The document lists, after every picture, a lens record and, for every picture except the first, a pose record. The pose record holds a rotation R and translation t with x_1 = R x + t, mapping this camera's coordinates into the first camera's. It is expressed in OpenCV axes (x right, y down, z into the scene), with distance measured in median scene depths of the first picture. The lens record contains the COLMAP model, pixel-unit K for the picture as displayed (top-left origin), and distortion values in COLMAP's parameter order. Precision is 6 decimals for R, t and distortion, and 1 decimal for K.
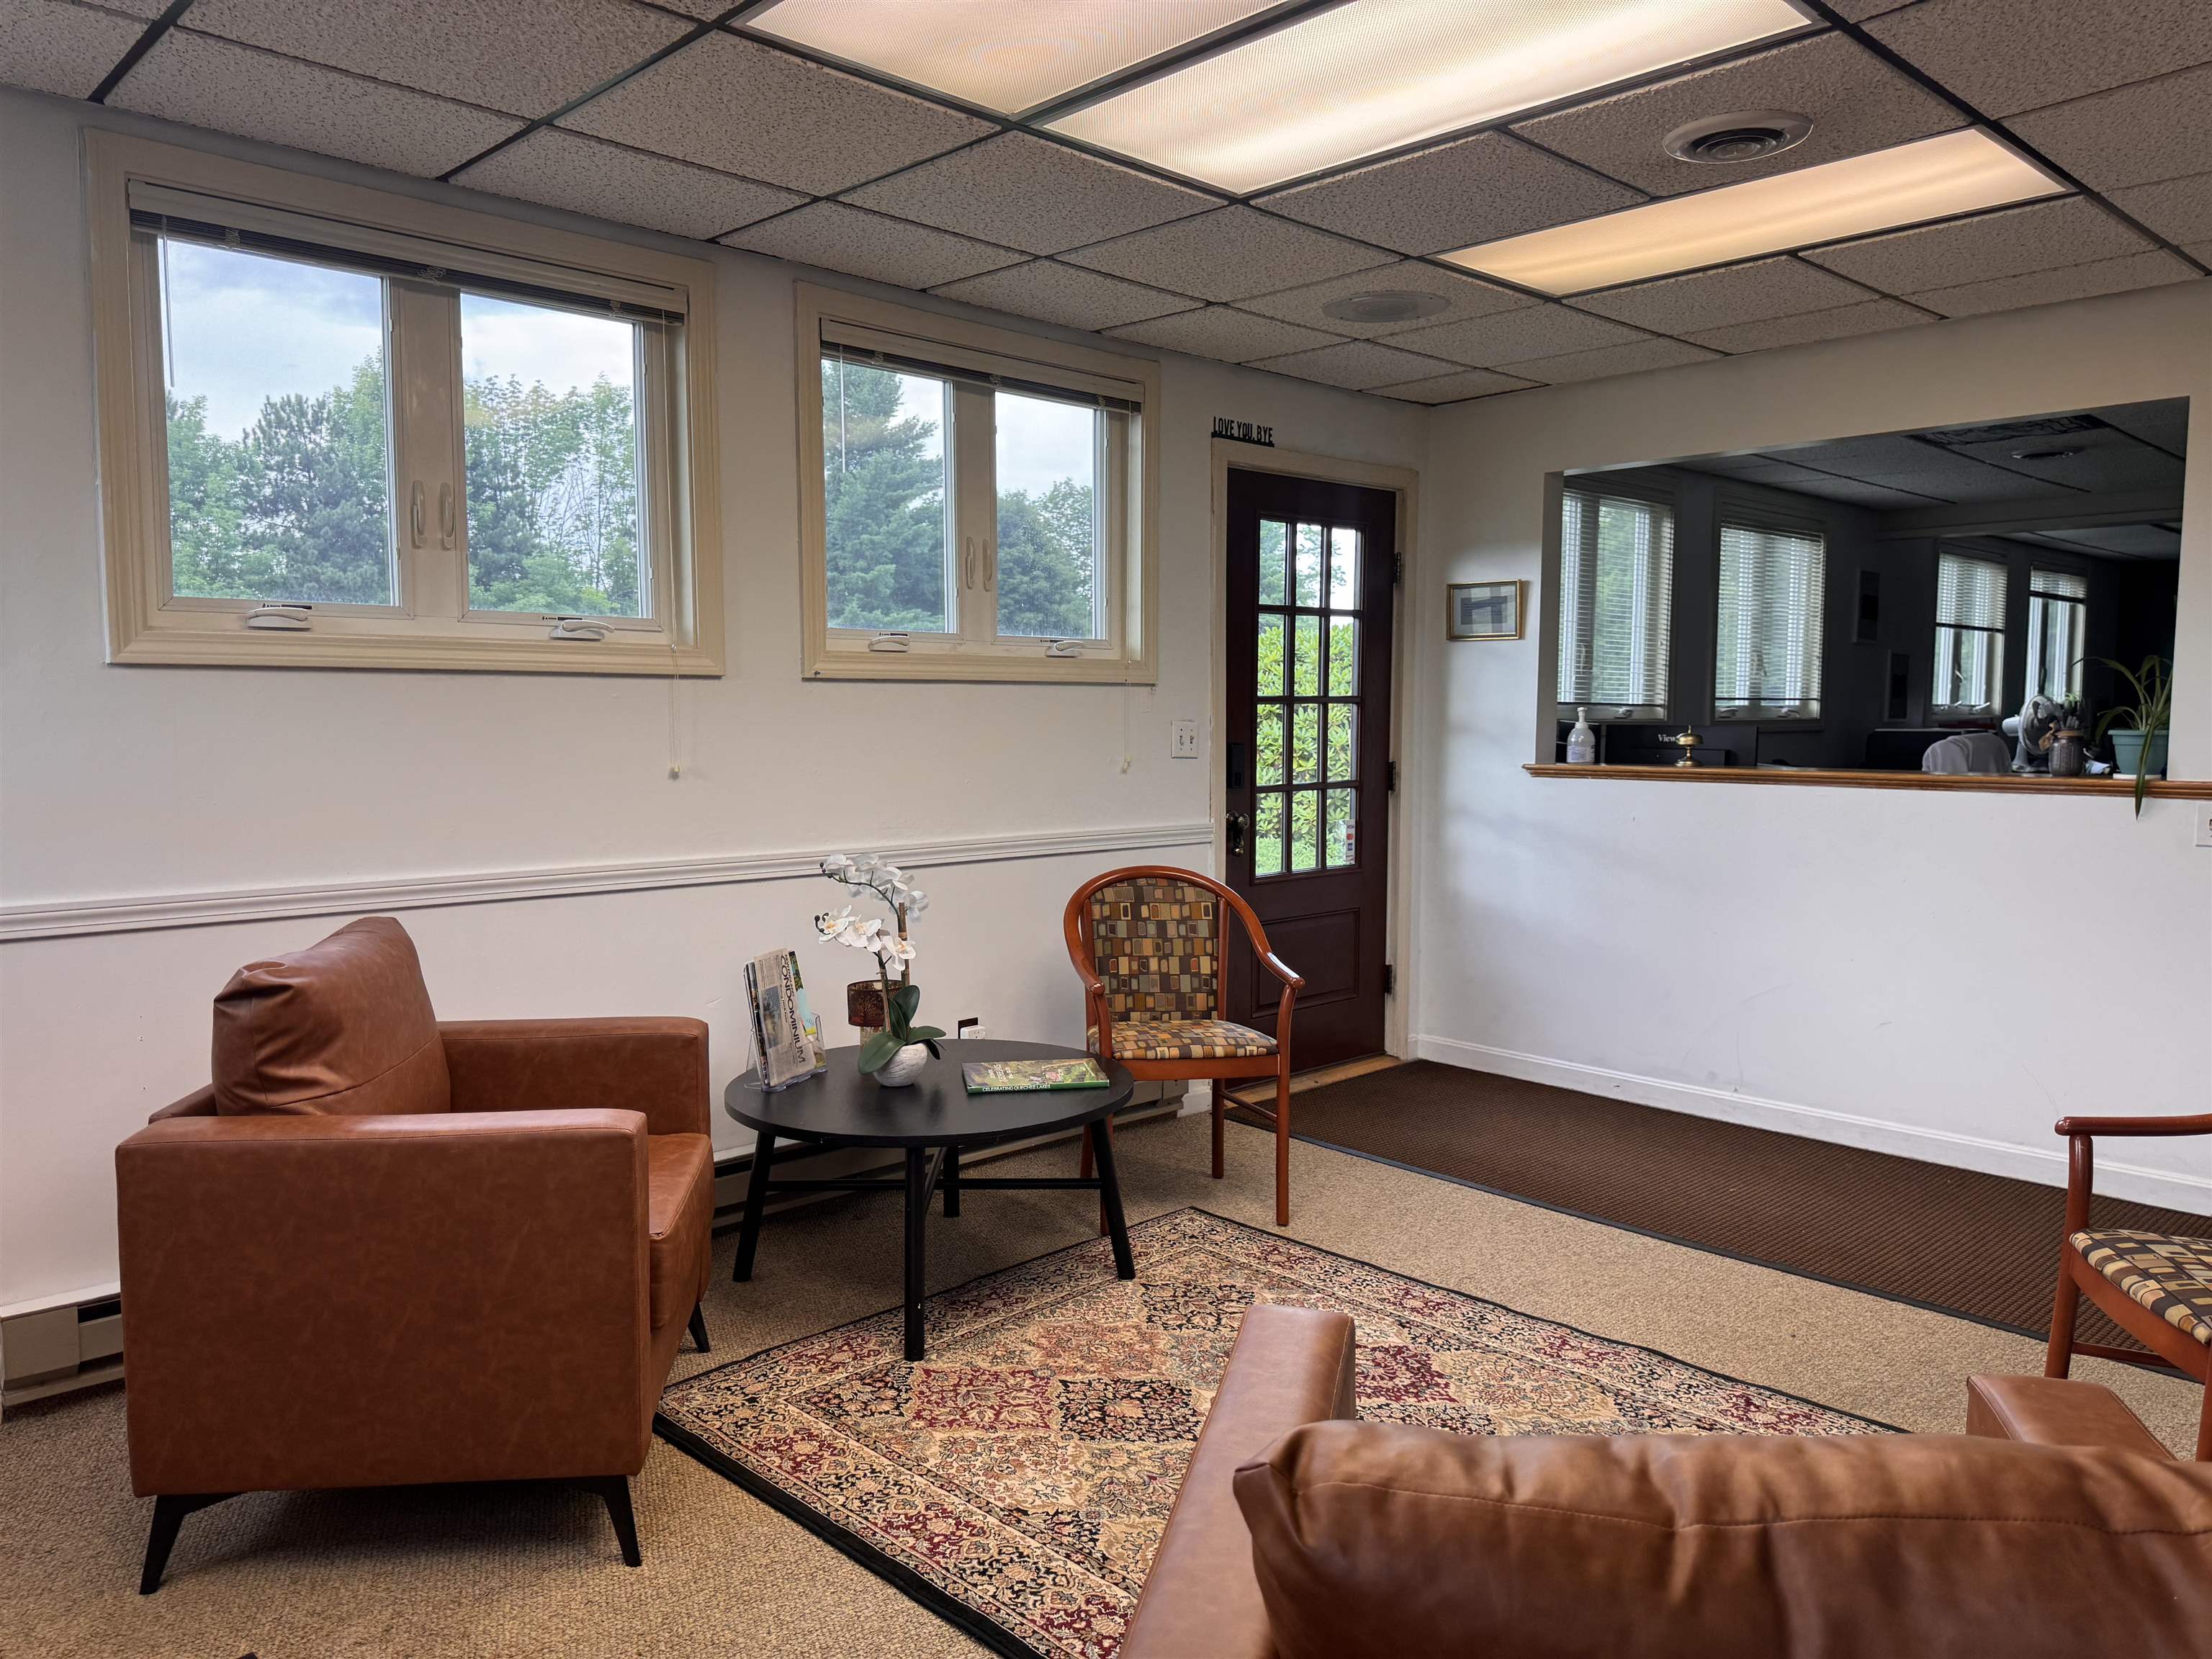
lens RADIAL K [[1553.2, 0, 1106.0], [0, 1553.2, 829.5], [0, 0, 1]] dist [0.008820, -0.016844]
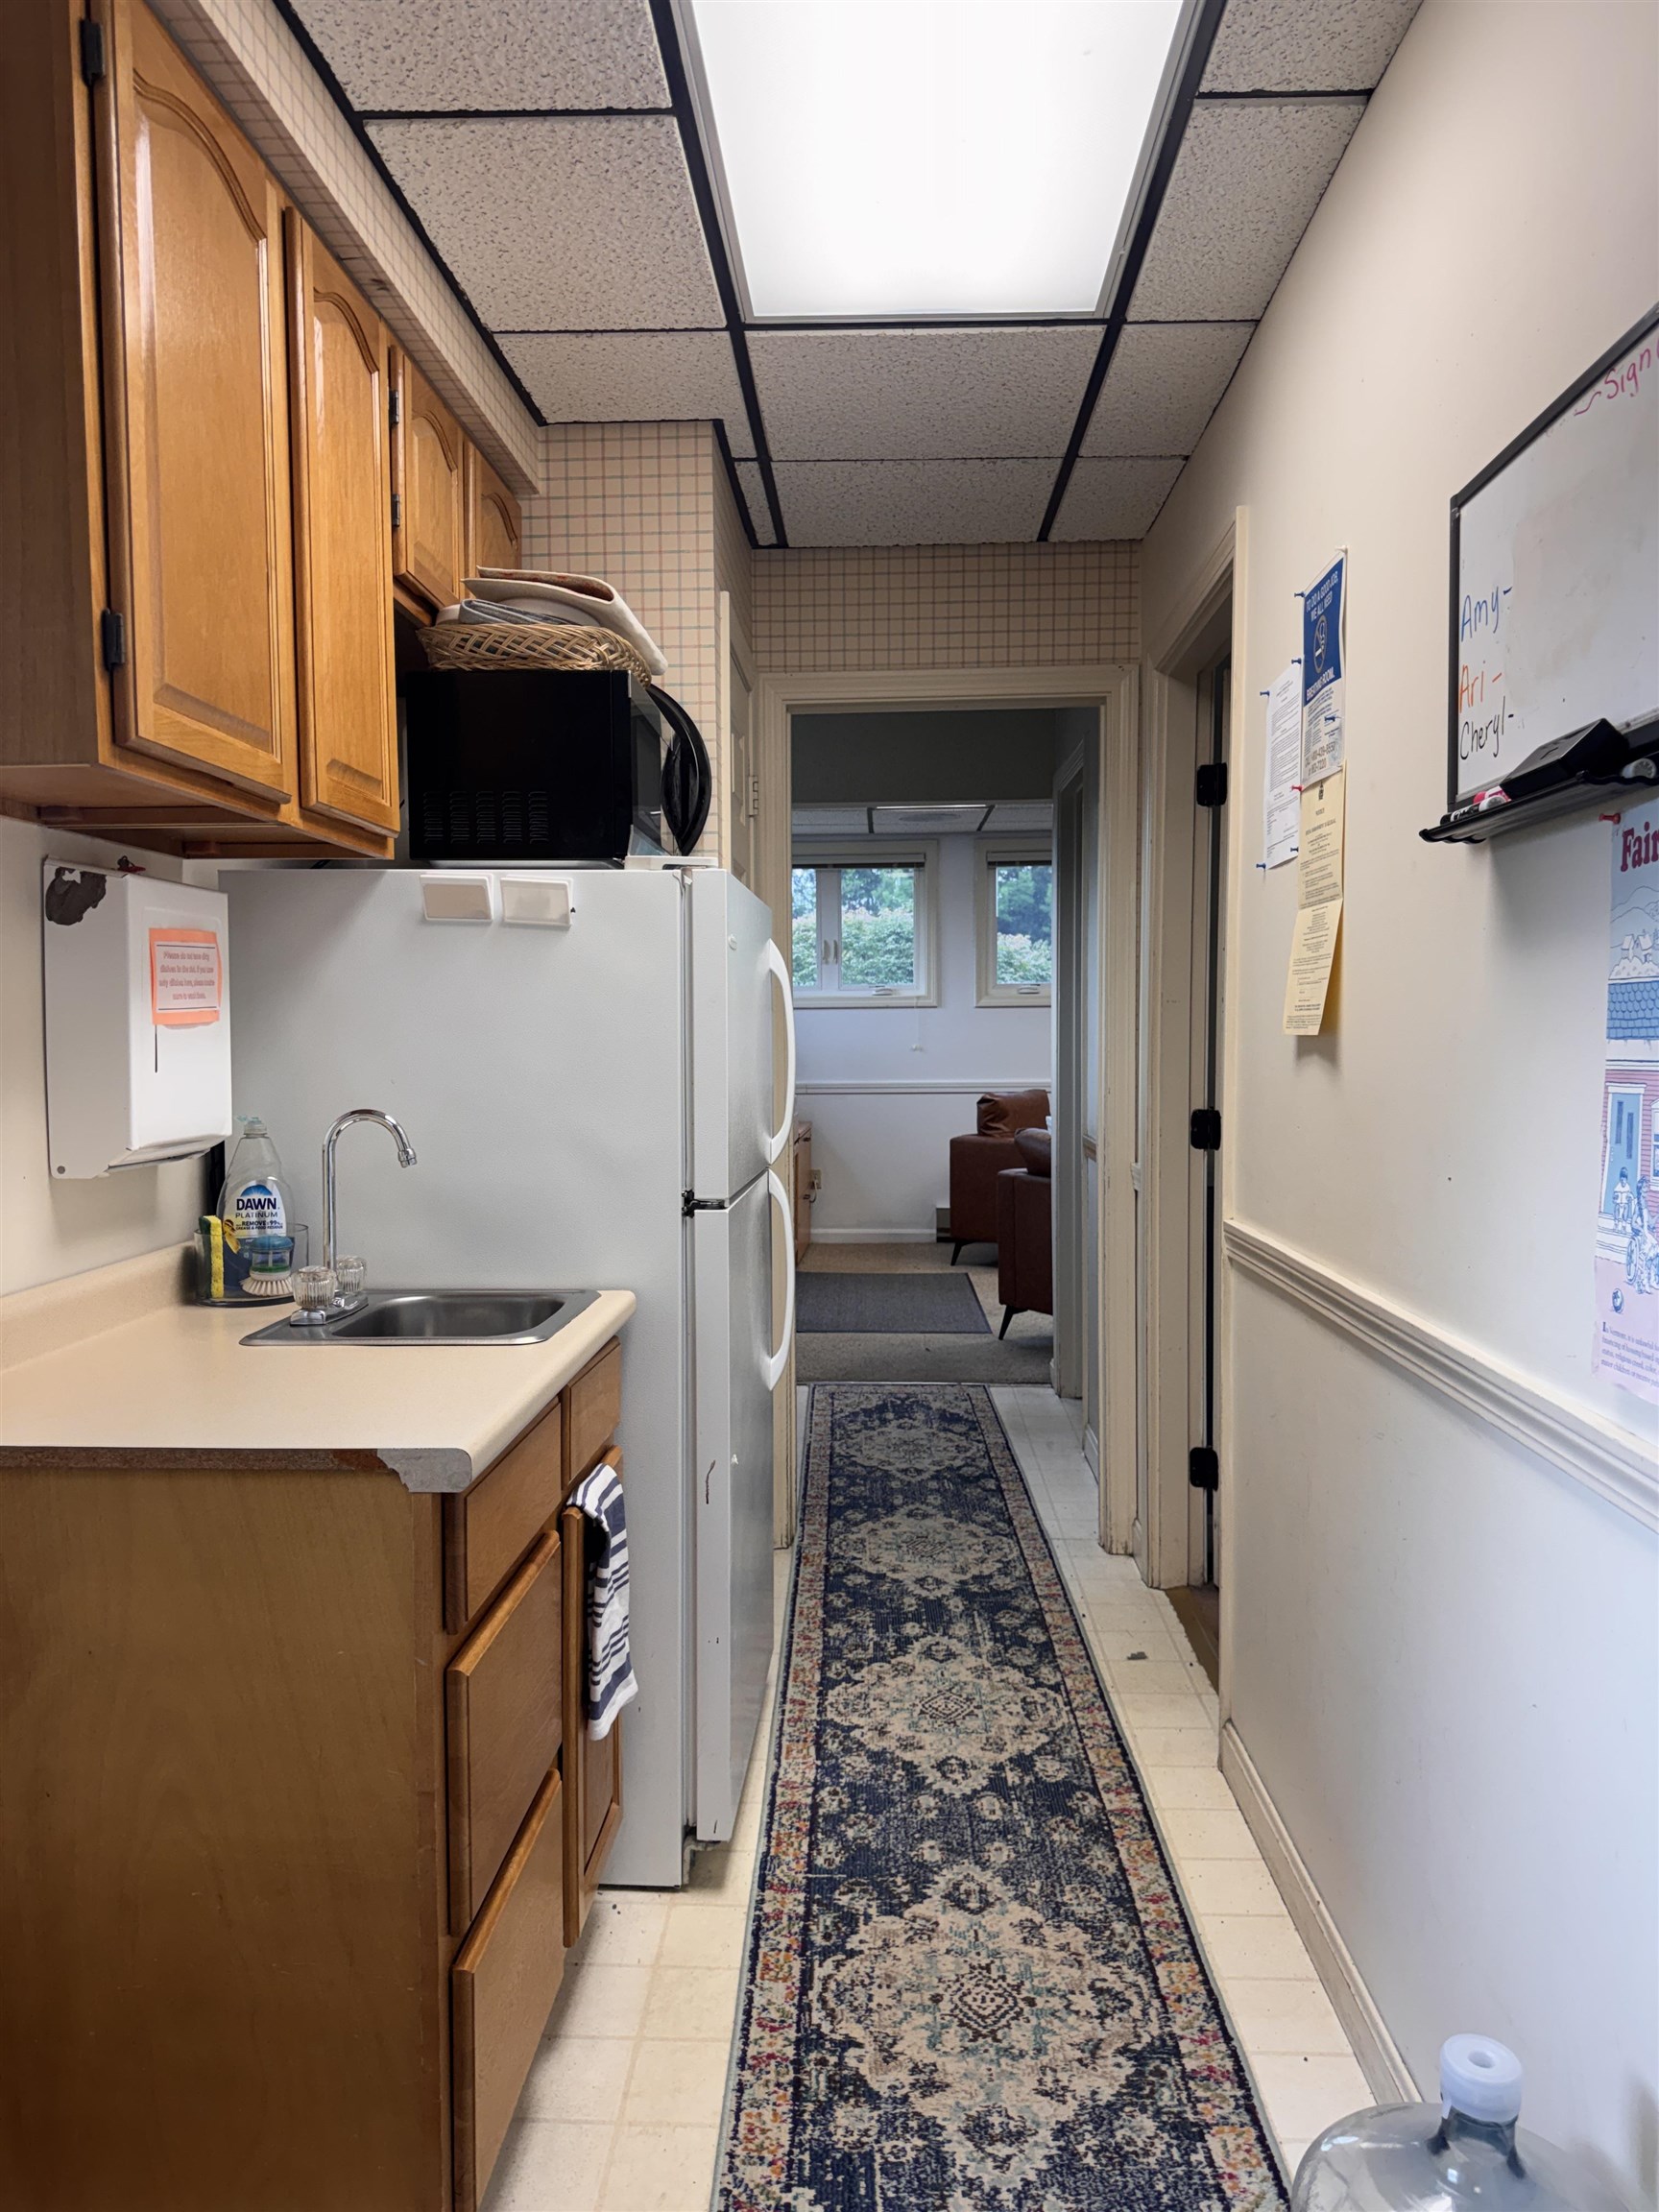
lens RADIAL K [[1553.2, 0, 829.5], [0, 1553.2, 1106.0], [0, 0, 1]] dist [0.008820, -0.016844]
pose [[0.689750, 0.028024, -0.723505, 1.703677], [-0.051134, 0.998641, -0.010067, 0.167017], [0.722240, 0.043939, 0.690246, -1.630641]]
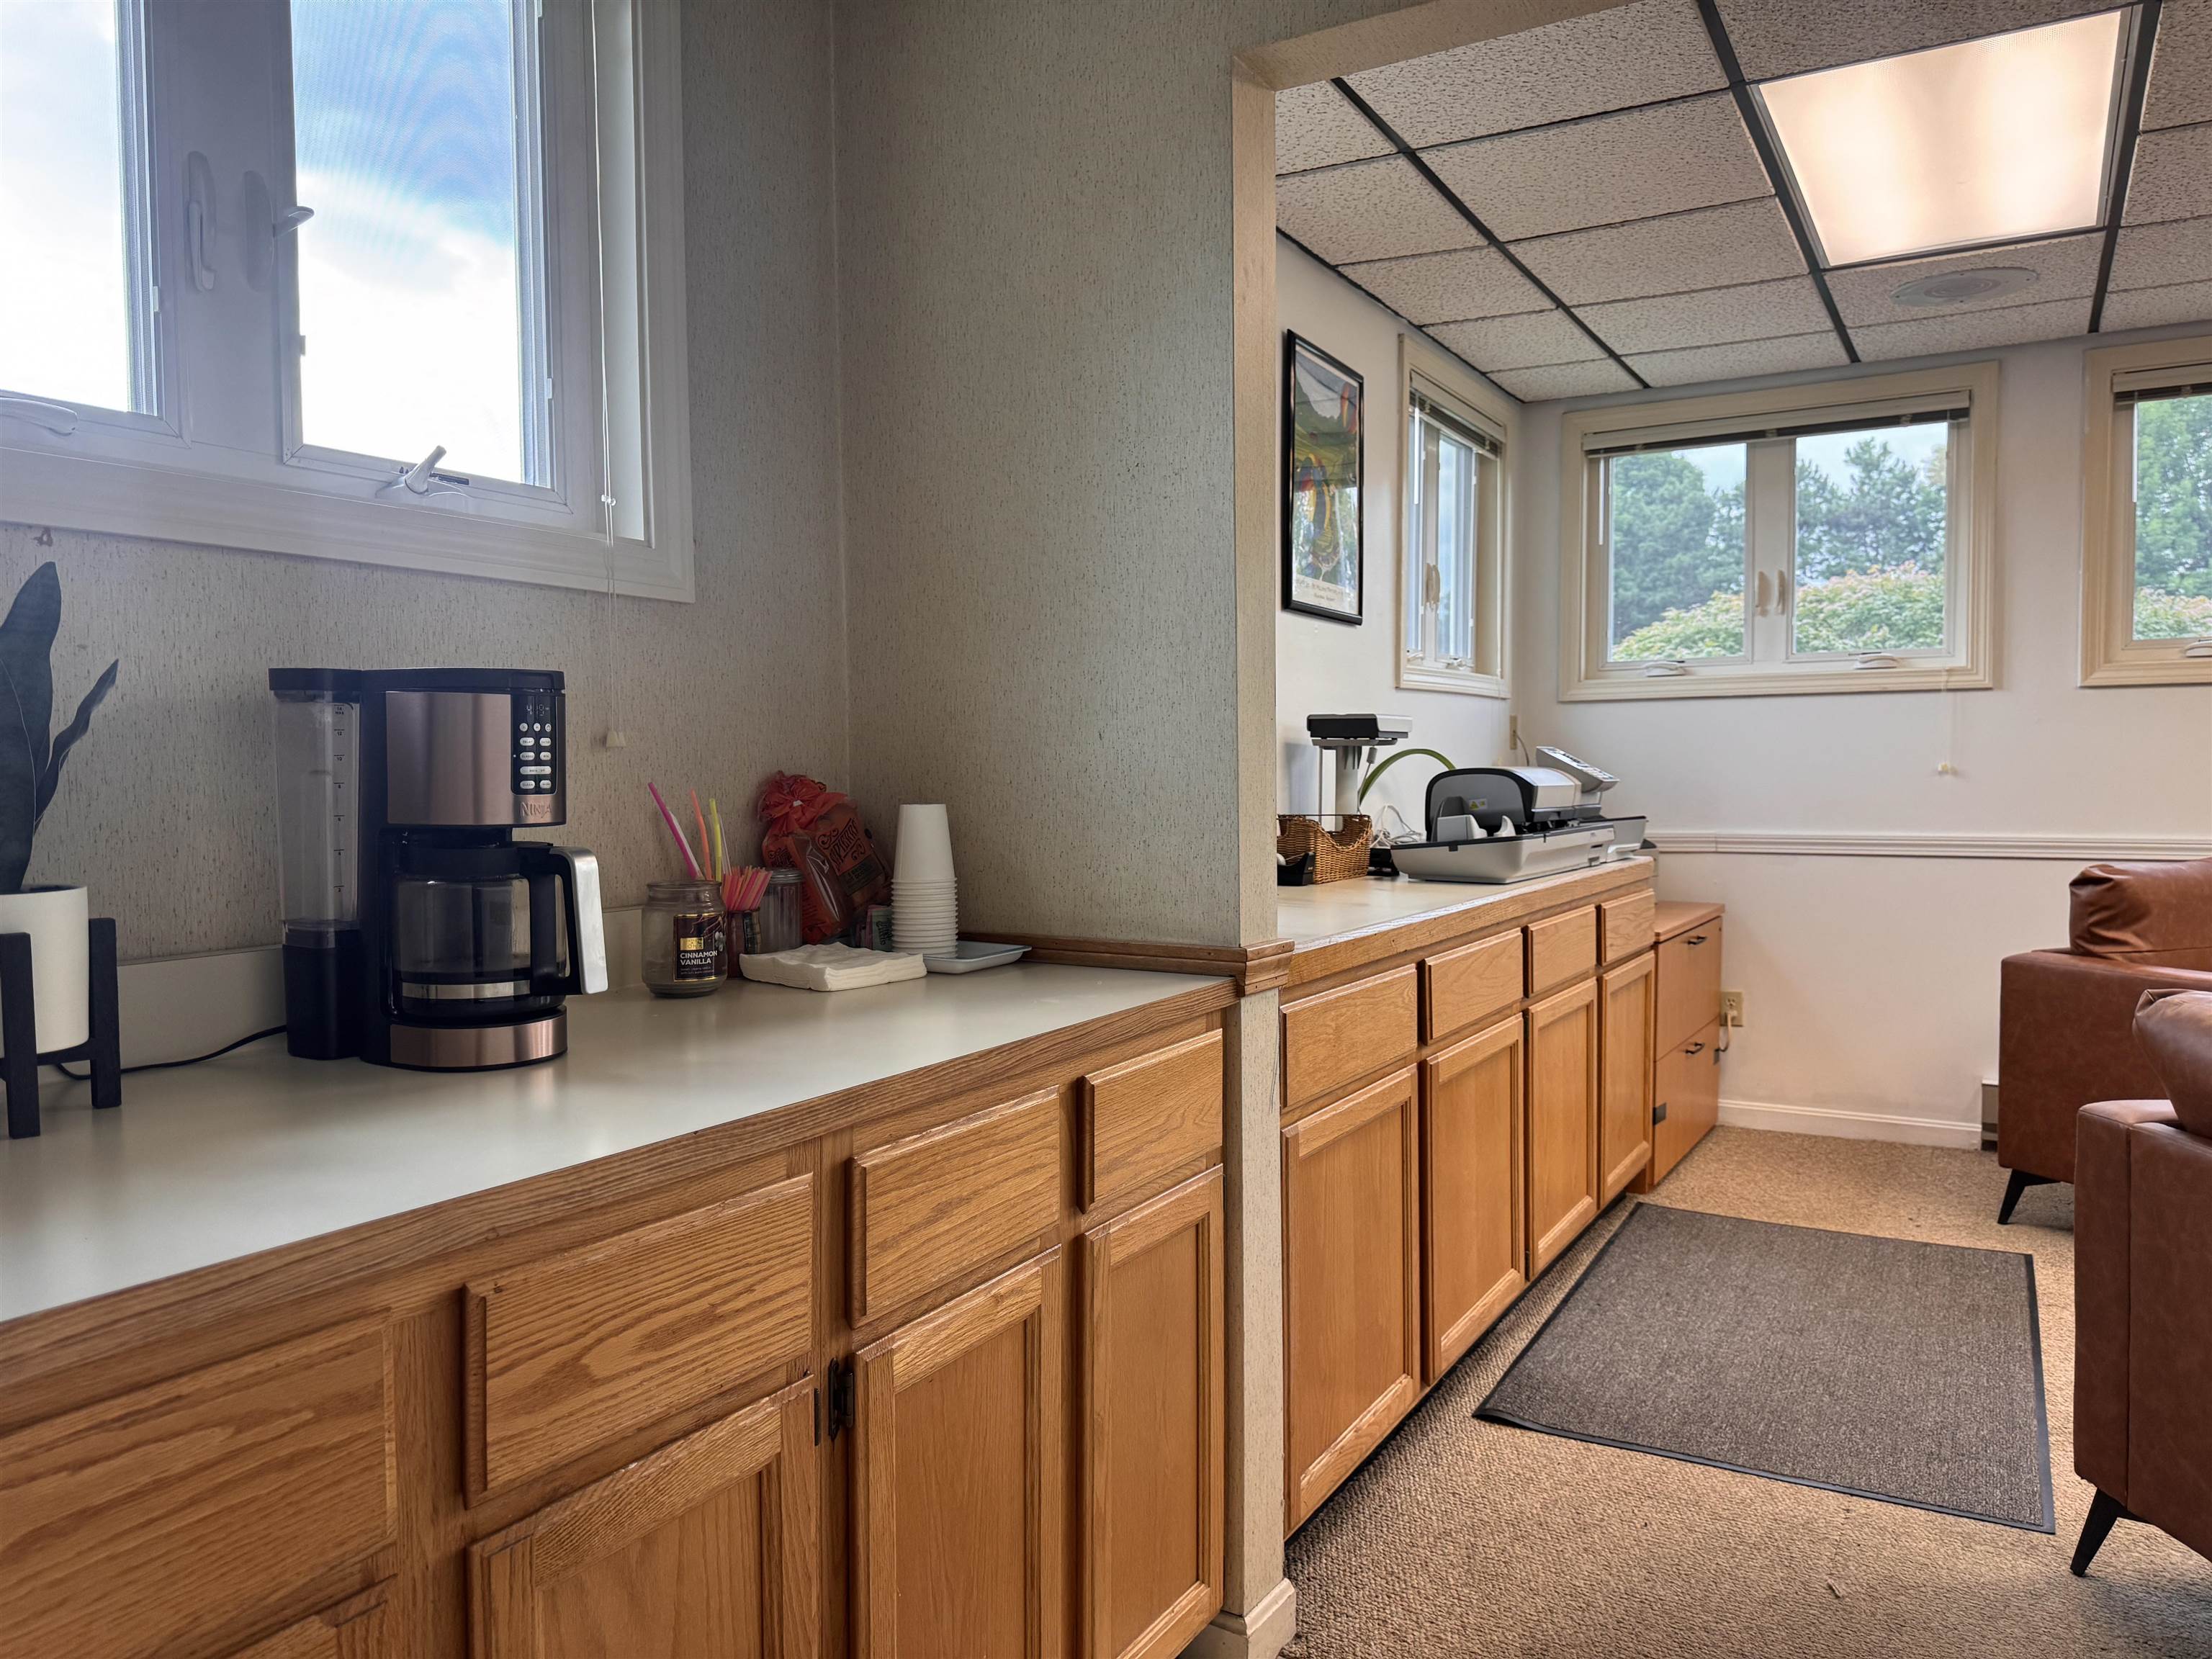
lens RADIAL K [[1553.2, 0, 1106.0], [0, 1553.2, 829.5], [0, 0, 1]] dist [0.008820, -0.016844]
pose [[0.262123, 0.036410, -0.964347, 0.735246], [-0.070413, 0.997346, 0.018516, 0.092090], [0.962462, 0.063049, 0.263991, -0.415960]]
